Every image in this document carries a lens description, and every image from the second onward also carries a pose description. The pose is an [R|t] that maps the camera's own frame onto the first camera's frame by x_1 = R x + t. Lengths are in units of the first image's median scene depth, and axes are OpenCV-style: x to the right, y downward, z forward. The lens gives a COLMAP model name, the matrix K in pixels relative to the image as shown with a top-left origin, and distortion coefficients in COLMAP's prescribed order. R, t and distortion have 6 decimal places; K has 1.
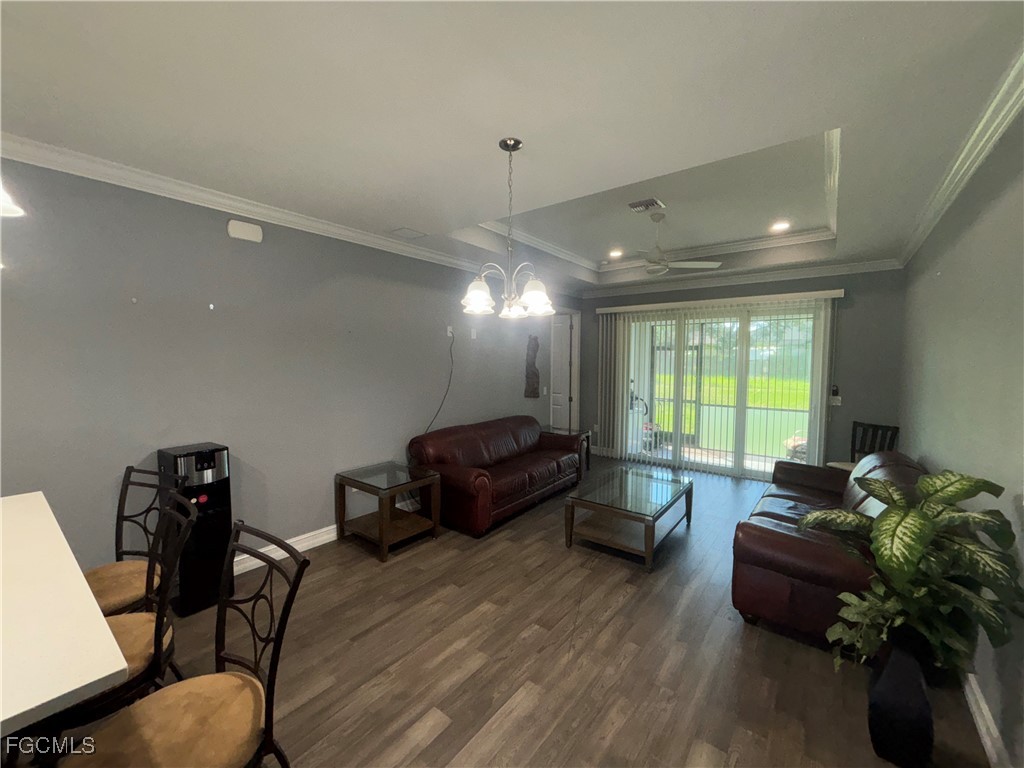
lens RADIAL K [[411.9, 0, 510.7], [0, 411.9, 385.7], [0, 0, 1]] dist [0.000661, -0.000681]
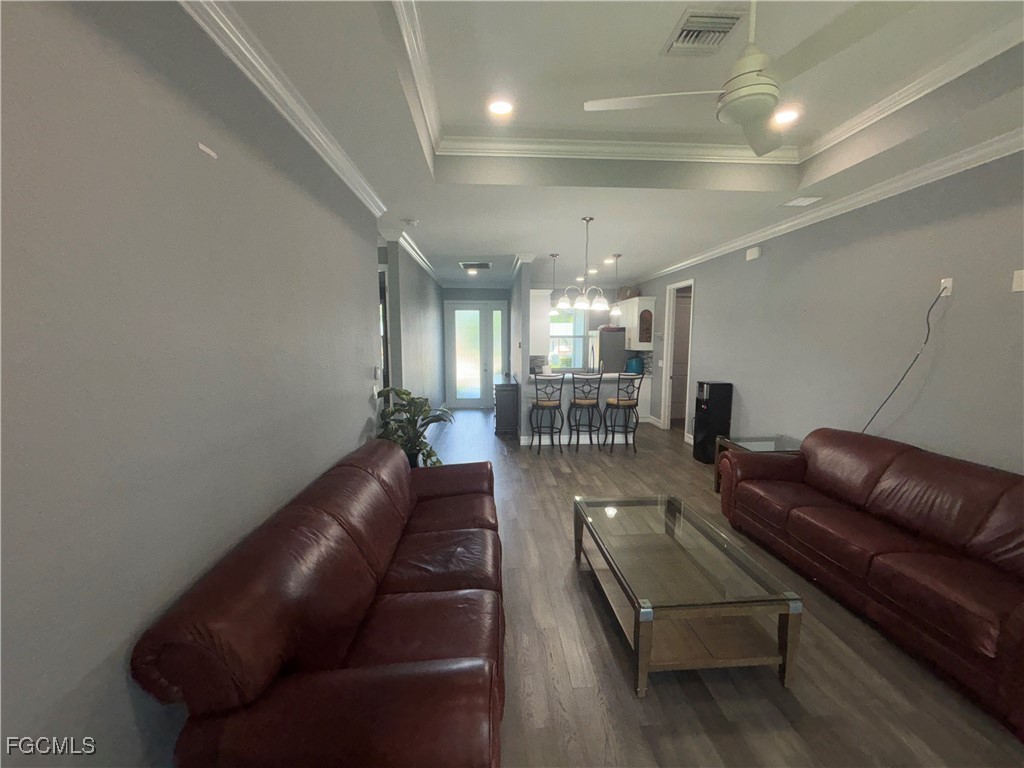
lens RADIAL K [[411.9, 0, 513.9], [0, 411.9, 388.8], [0, 0, 1]] dist [0.000661, -0.000681]
pose [[-0.748908, 0.073419, -0.658595, 1.222389], [-0.051837, 0.984308, 0.168674, -0.096227], [0.660644, 0.160461, -0.733350, 1.807519]]
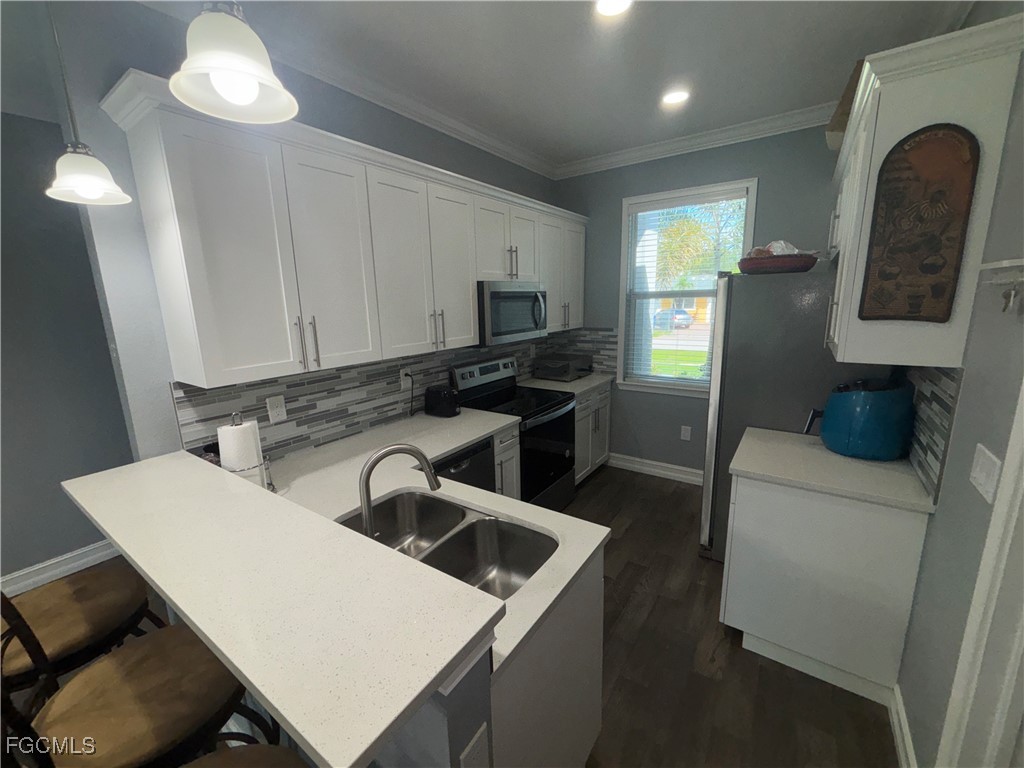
lens RADIAL K [[411.9, 0, 519.1], [0, 411.9, 384.2], [0, 0, 1]] dist [0.000661, -0.000681]
pose [[-0.997617, 0.030105, -0.062077, -0.812165], [0.012352, 0.963172, 0.268604, -0.049136], [0.067877, 0.267197, -0.961248, 0.766461]]
